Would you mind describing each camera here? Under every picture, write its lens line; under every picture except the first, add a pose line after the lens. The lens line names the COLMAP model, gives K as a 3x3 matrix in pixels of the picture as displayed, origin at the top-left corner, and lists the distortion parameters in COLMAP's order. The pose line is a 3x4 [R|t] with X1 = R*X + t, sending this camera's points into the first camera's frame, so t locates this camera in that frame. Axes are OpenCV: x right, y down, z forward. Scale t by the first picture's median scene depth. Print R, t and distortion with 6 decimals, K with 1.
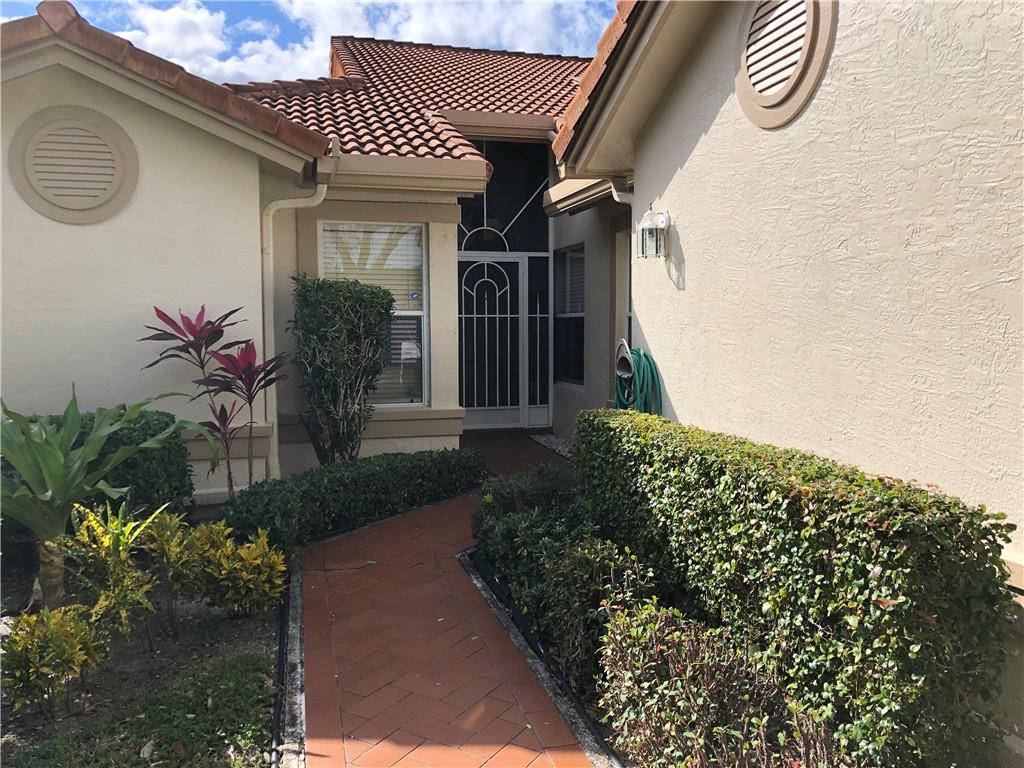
lens RADIAL K [[837.5, 0, 512.0], [0, 837.5, 384.0], [0, 0, 1]] dist [0.003772, -0.000261]
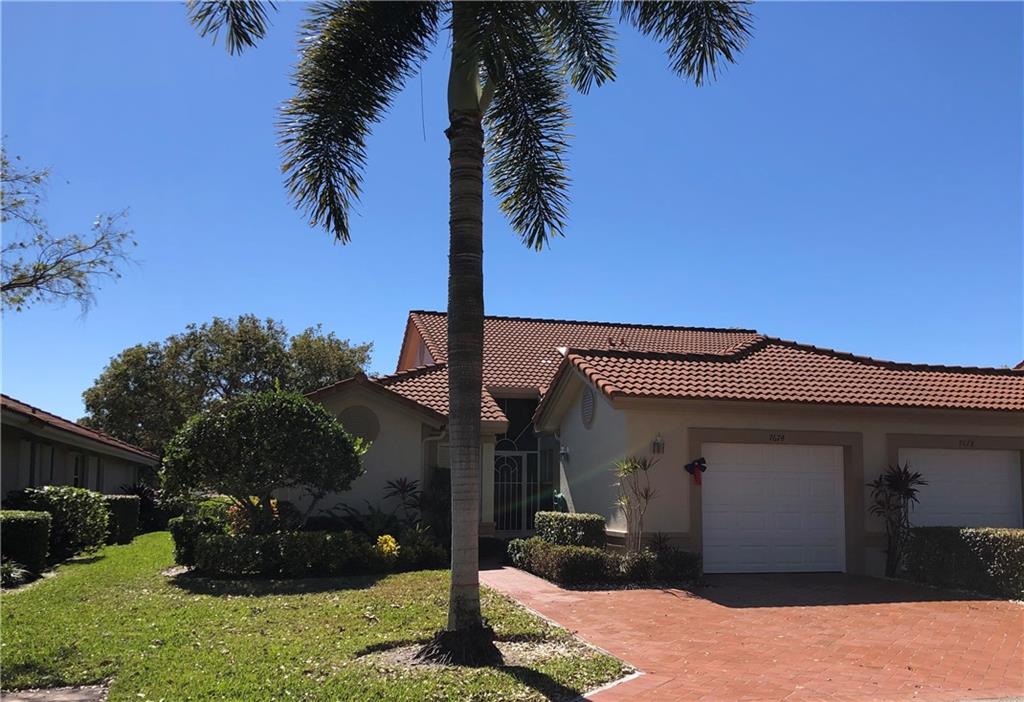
lens RADIAL K [[1062.3, 0, 512.0], [0, 1062.3, 351.0], [0, 0, 1]] dist [-0.000822, -0.000154]
pose [[0.999881, 0.009879, -0.011814, 0.011526], [-0.012132, 0.977803, -0.209173, 0.139430], [0.009485, 0.209291, 0.977807, -1.529176]]
